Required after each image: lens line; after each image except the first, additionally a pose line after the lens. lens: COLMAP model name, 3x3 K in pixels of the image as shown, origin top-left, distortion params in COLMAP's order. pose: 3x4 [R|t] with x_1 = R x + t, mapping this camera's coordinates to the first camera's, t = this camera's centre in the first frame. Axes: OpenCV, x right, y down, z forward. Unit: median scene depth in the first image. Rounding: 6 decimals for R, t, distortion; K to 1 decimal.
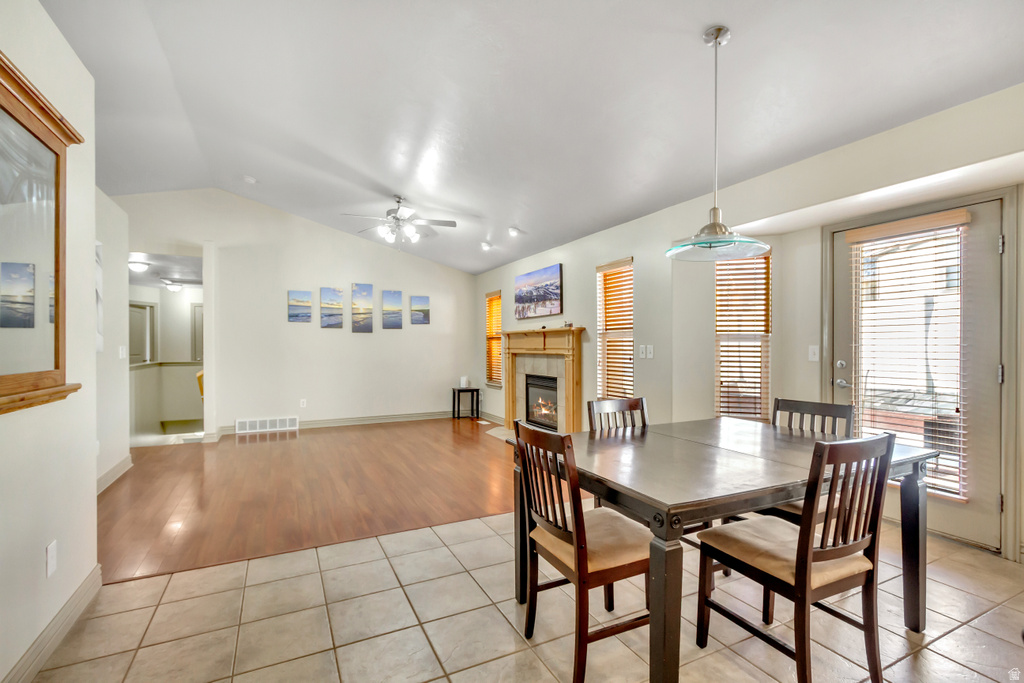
lens RADIAL K [[468.5, 0, 512.6], [0, 468.5, 347.1], [0, 0, 1]] dist [0.010336, -0.004362]
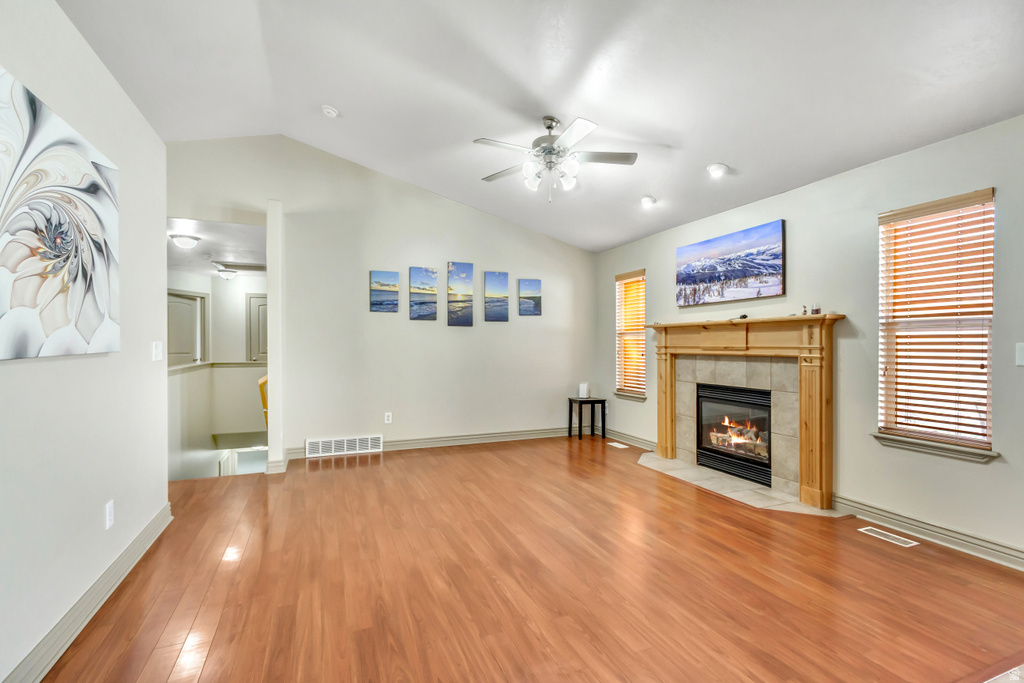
lens RADIAL K [[468.5, 0, 512.6], [0, 468.5, 347.1], [0, 0, 1]] dist [0.010336, -0.004362]
pose [[0.997249, 0.003975, -0.074014, -0.207063], [-0.003759, 0.999988, 0.003050, 0.001447], [0.074025, -0.002763, 0.997253, 0.277596]]
